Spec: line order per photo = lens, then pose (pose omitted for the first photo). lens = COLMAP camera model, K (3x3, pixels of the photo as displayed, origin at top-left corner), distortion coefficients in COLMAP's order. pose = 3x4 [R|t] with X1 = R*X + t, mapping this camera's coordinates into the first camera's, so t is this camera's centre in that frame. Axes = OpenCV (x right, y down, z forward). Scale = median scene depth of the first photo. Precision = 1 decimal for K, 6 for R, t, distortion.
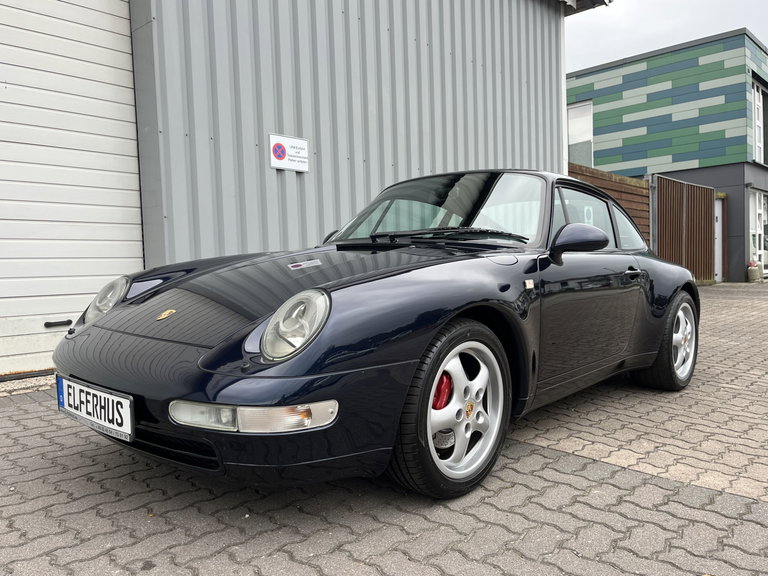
lens RADIAL K [[612.8, 0, 387.8], [0, 612.8, 299.0], [0, 0, 1]] dist [0.070822, -0.106097]
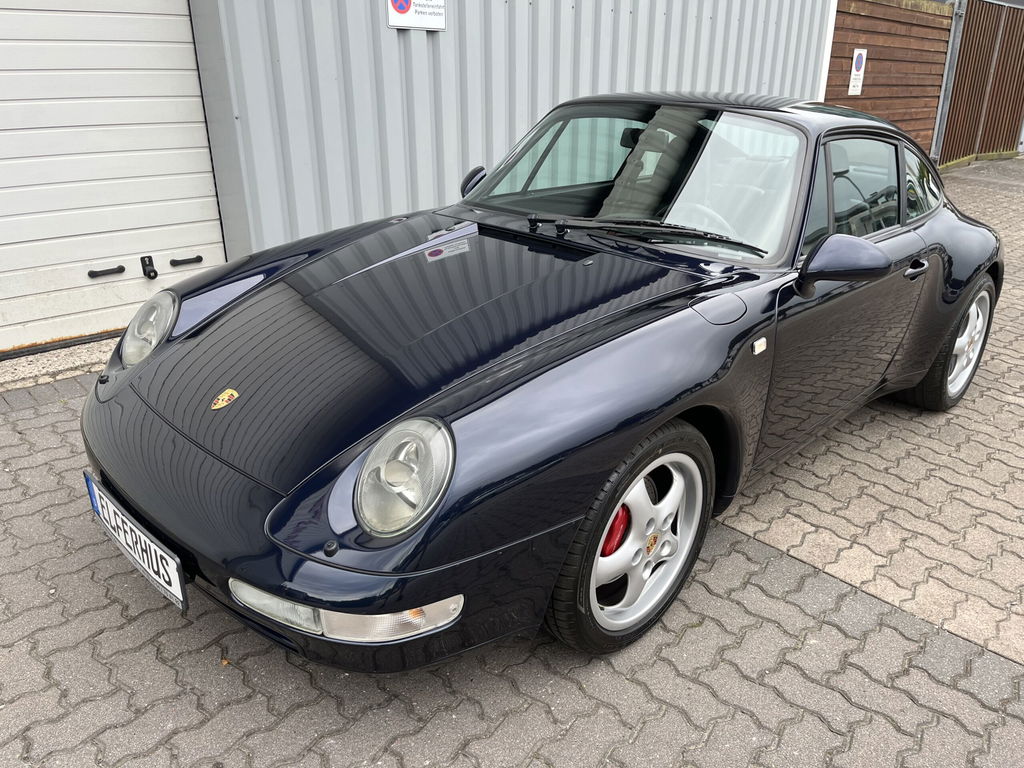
lens RADIAL K [[769.8, 0, 514.6], [0, 769.8, 398.2], [0, 0, 1]] dist [0.088781, -0.133970]
pose [[0.997851, 0.048740, -0.043789, 0.004261], [-0.031676, 0.943881, 0.328765, -0.263045], [0.057355, -0.326671, 0.943396, 0.186846]]
